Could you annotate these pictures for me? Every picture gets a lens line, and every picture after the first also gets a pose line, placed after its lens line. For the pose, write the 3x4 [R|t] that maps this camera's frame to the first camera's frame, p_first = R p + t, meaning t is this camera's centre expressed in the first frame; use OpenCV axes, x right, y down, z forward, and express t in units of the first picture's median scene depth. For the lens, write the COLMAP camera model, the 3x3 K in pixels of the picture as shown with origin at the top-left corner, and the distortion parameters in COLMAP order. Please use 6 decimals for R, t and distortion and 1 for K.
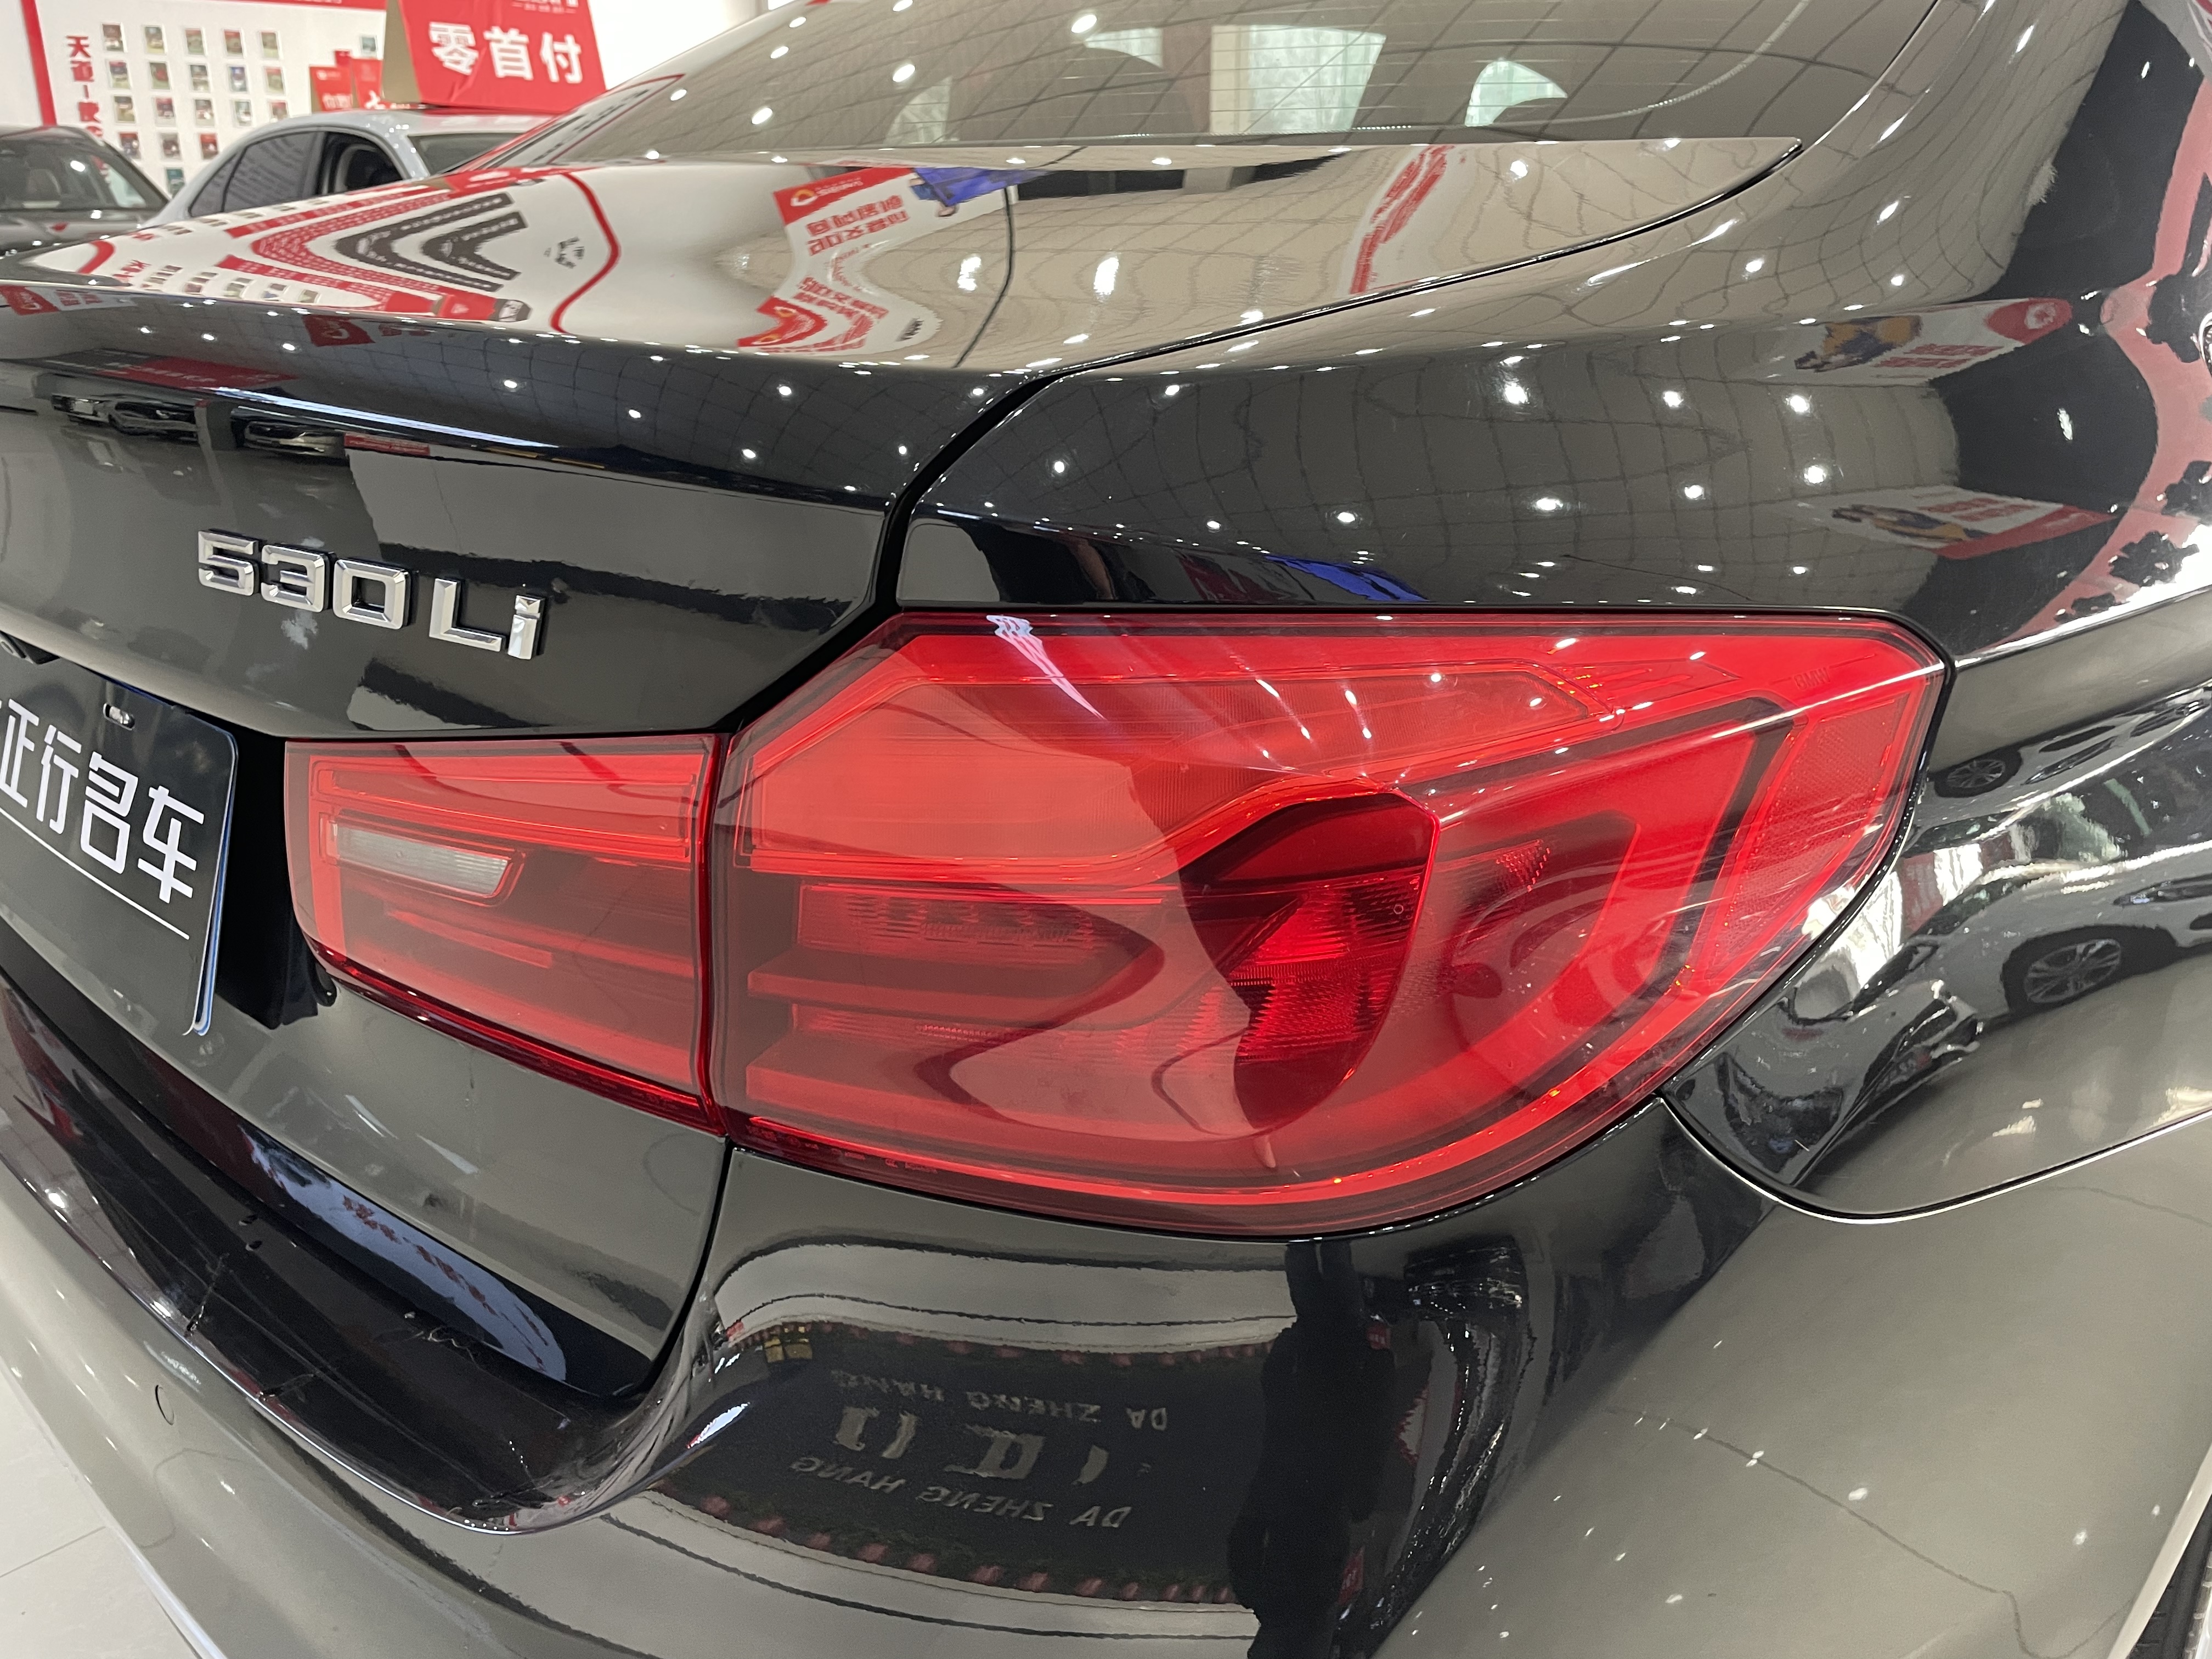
lens RADIAL K [[1673.4, 0, 1049.4], [0, 1673.4, 856.9], [0, 0, 1]] dist [0.083081, -0.108699]
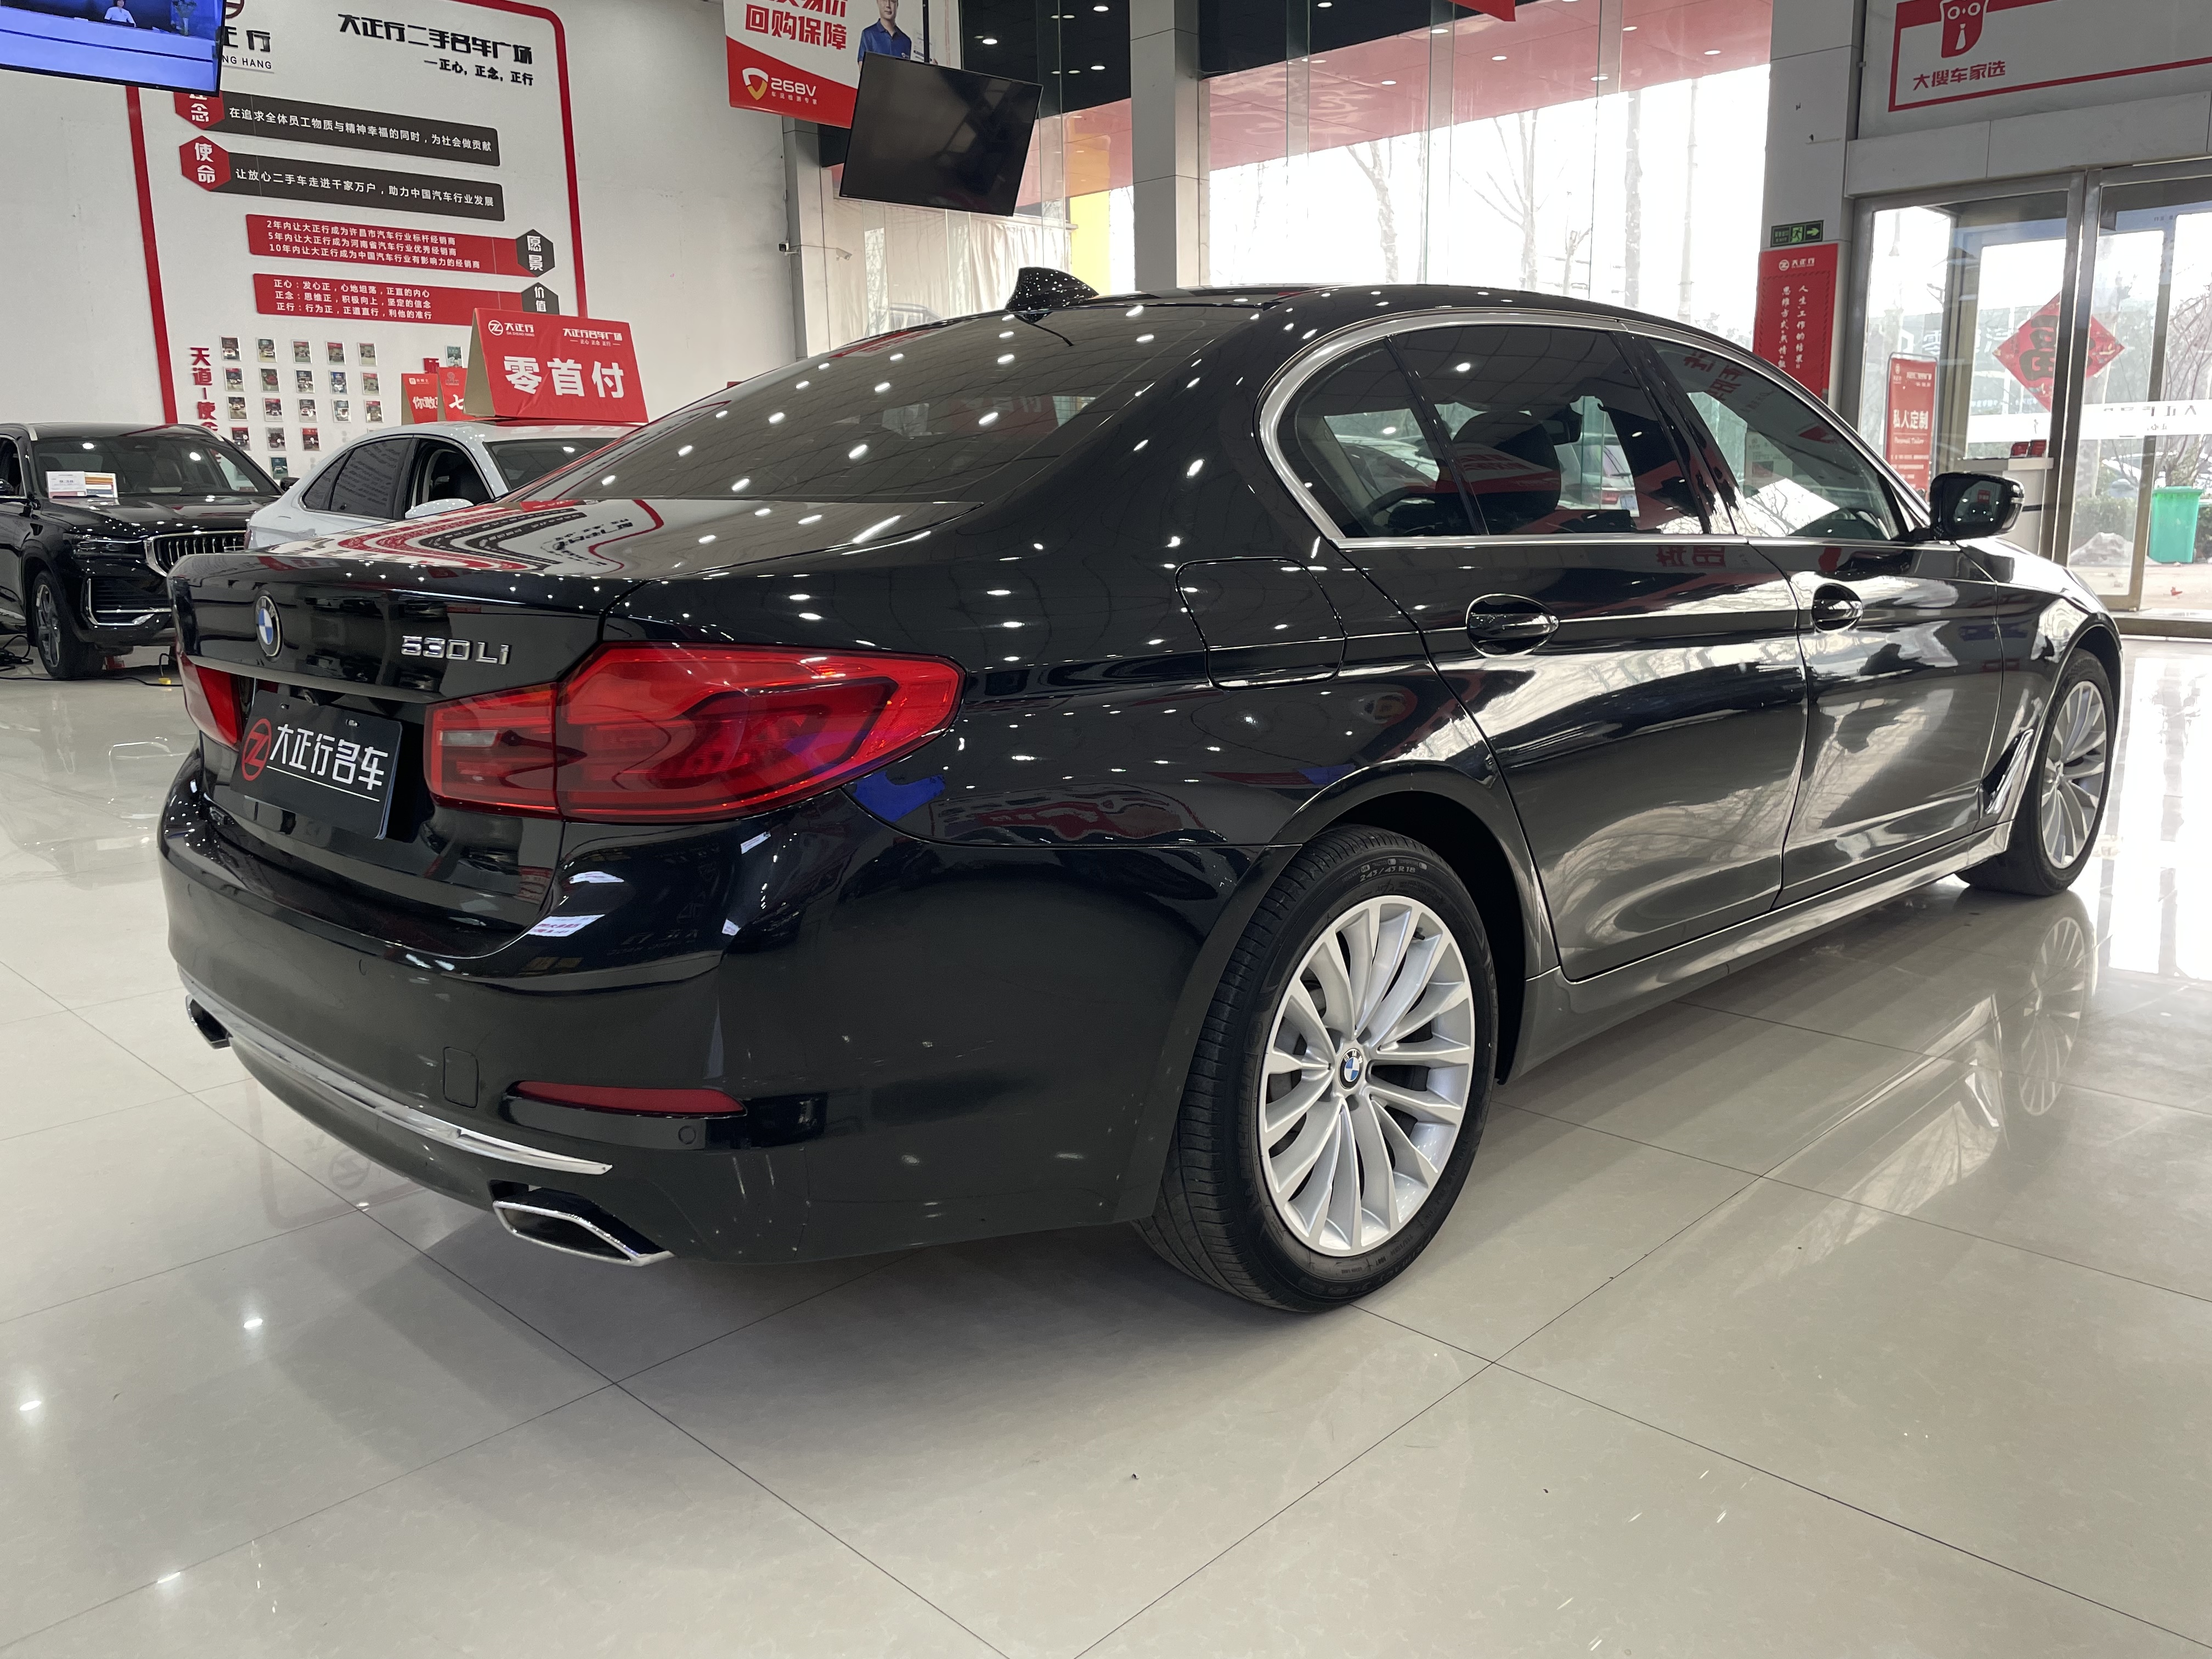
lens RADIAL K [[1695.0, 0, 1088.1], [0, 1695.0, 837.0], [0, 0, 1]] dist [0.086218, -0.111956]
pose [[0.999879, -0.012484, -0.009306, 0.044159], [0.010895, 0.987896, -0.154737, 0.038104], [0.011126, 0.154616, 0.987912, -0.115288]]
